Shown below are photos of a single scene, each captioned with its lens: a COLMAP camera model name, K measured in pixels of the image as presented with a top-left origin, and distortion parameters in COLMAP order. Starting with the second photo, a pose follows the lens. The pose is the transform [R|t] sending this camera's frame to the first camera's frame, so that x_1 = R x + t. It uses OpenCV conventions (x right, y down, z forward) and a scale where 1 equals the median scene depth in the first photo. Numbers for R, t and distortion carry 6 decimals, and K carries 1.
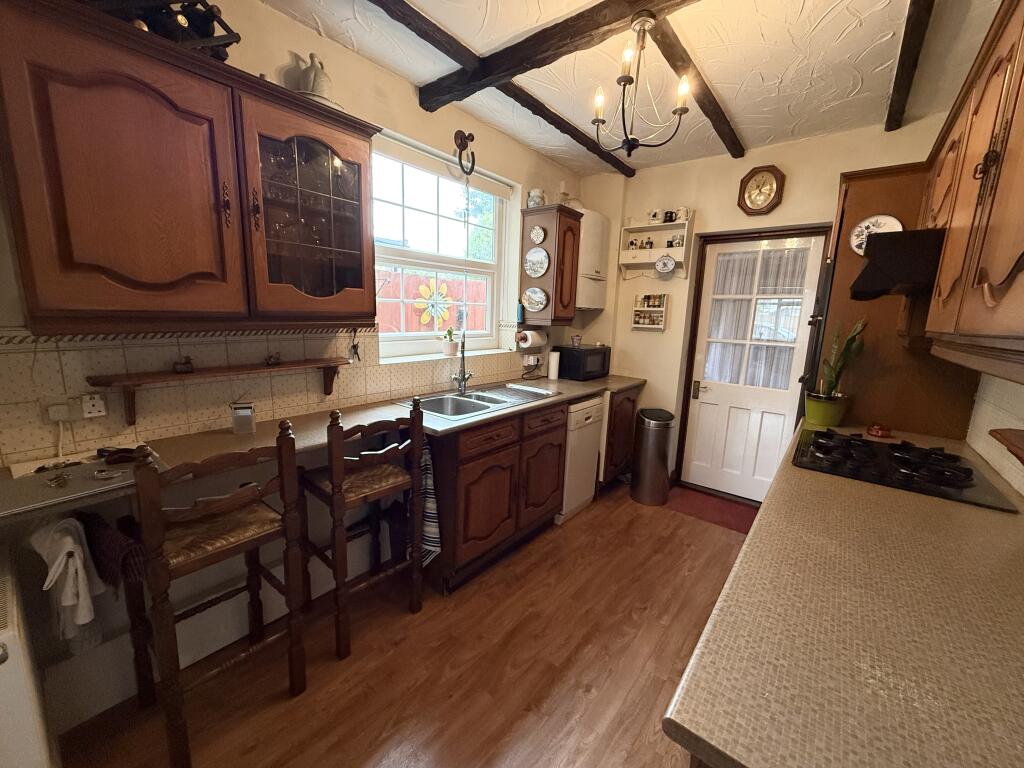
lens RADIAL K [[406.3, 0, 502.7], [0, 406.3, 382.4], [0, 0, 1]] dist [0.003621, 0.000043]
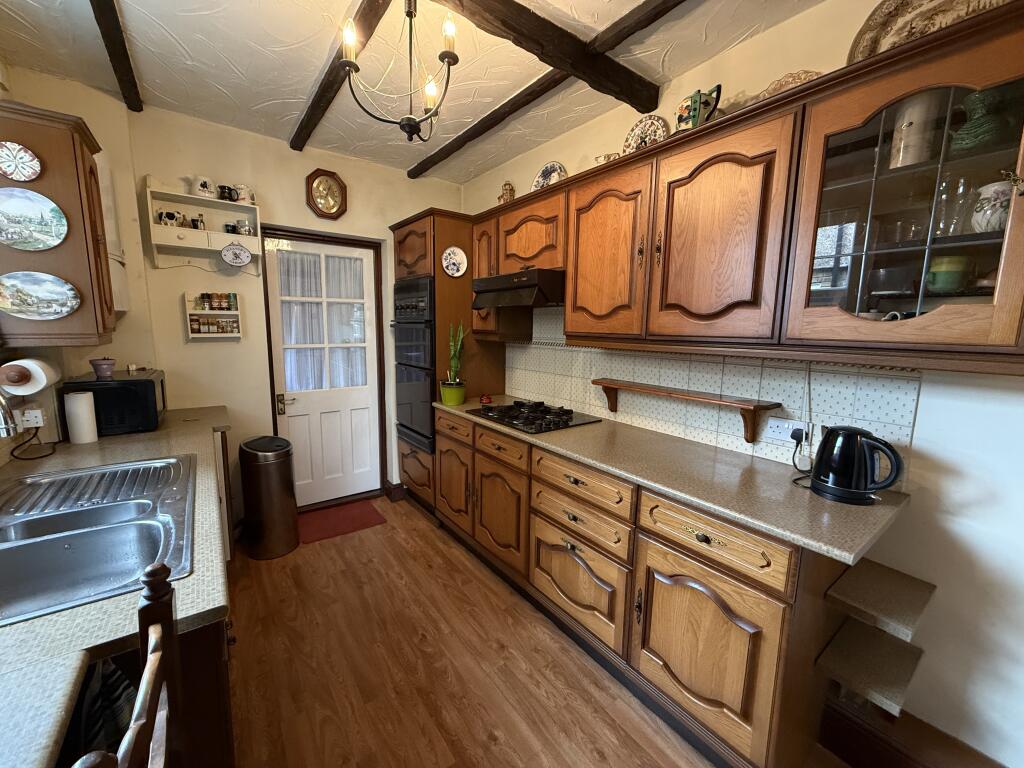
lens RADIAL K [[406.3, 0, 510.6], [0, 406.3, 383.0], [0, 0, 1]] dist [0.003621, 0.000043]
pose [[0.235958, -0.172786, 0.956279, -0.259124], [0.160824, 0.977439, 0.136926, -0.072498], [-0.958363, 0.121484, 0.258423, 0.319785]]
